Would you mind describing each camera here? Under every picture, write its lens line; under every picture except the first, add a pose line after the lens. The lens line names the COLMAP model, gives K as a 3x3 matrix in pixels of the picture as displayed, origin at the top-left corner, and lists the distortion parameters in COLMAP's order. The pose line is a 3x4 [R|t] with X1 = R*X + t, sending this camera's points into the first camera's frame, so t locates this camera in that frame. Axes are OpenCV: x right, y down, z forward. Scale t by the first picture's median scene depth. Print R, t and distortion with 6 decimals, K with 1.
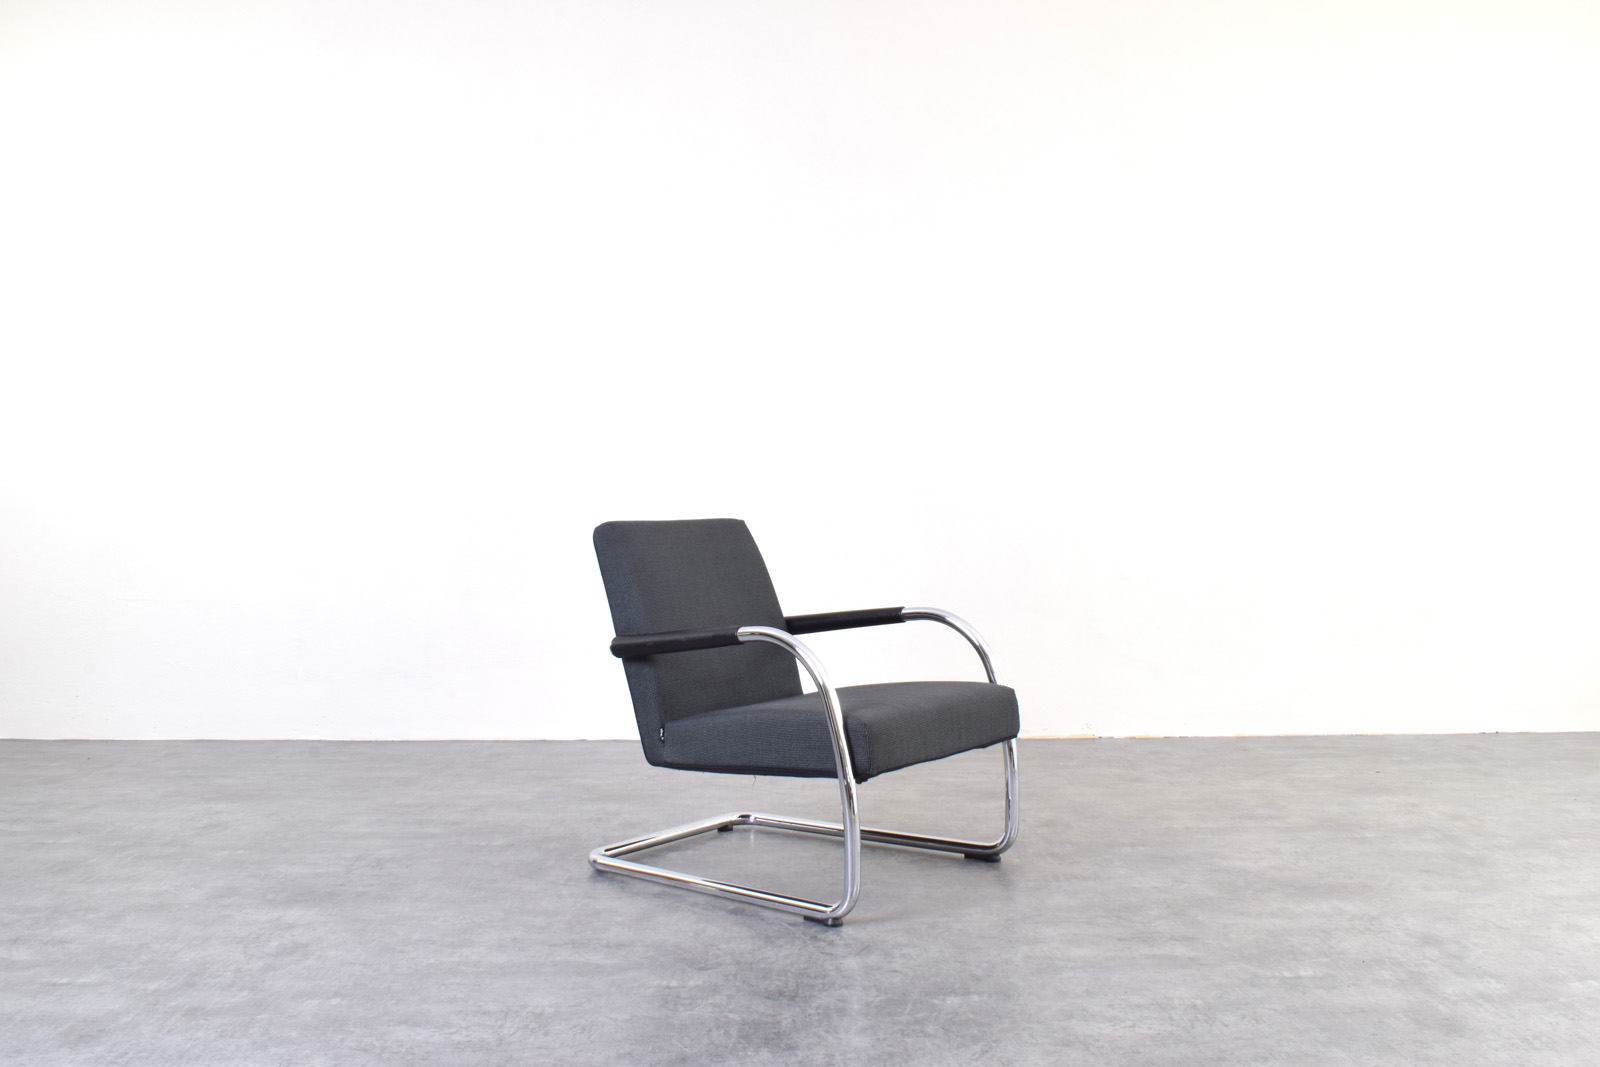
lens RADIAL K [[1470.1, 0, 800.0], [0, 1470.1, 533.5], [0, 0, 1]] dist [-0.000172, 0.000165]
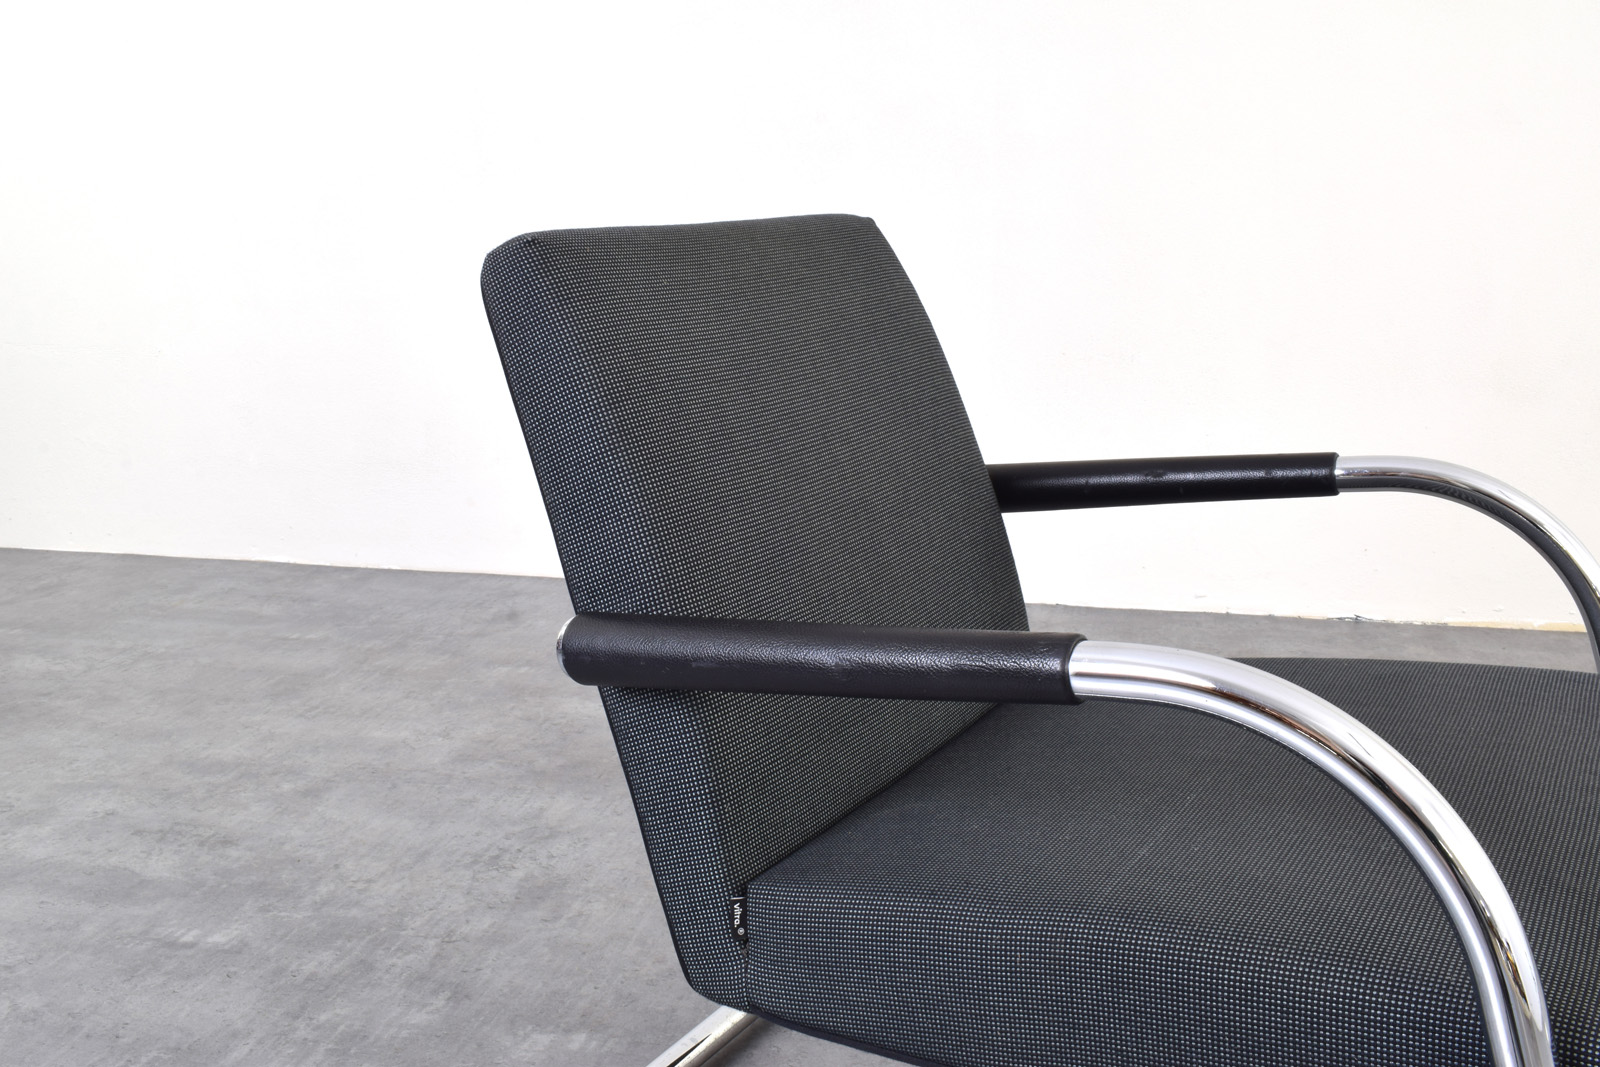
lens RADIAL K [[1470.1, 0, 800.0], [0, 1470.1, 533.5], [0, 0, 1]] dist [-0.000172, 0.000165]
pose [[0.996659, -0.028984, 0.076363, -0.093305], [0.012871, 0.978971, 0.203593, -0.007375], [-0.080658, -0.201930, 0.976073, 0.645580]]
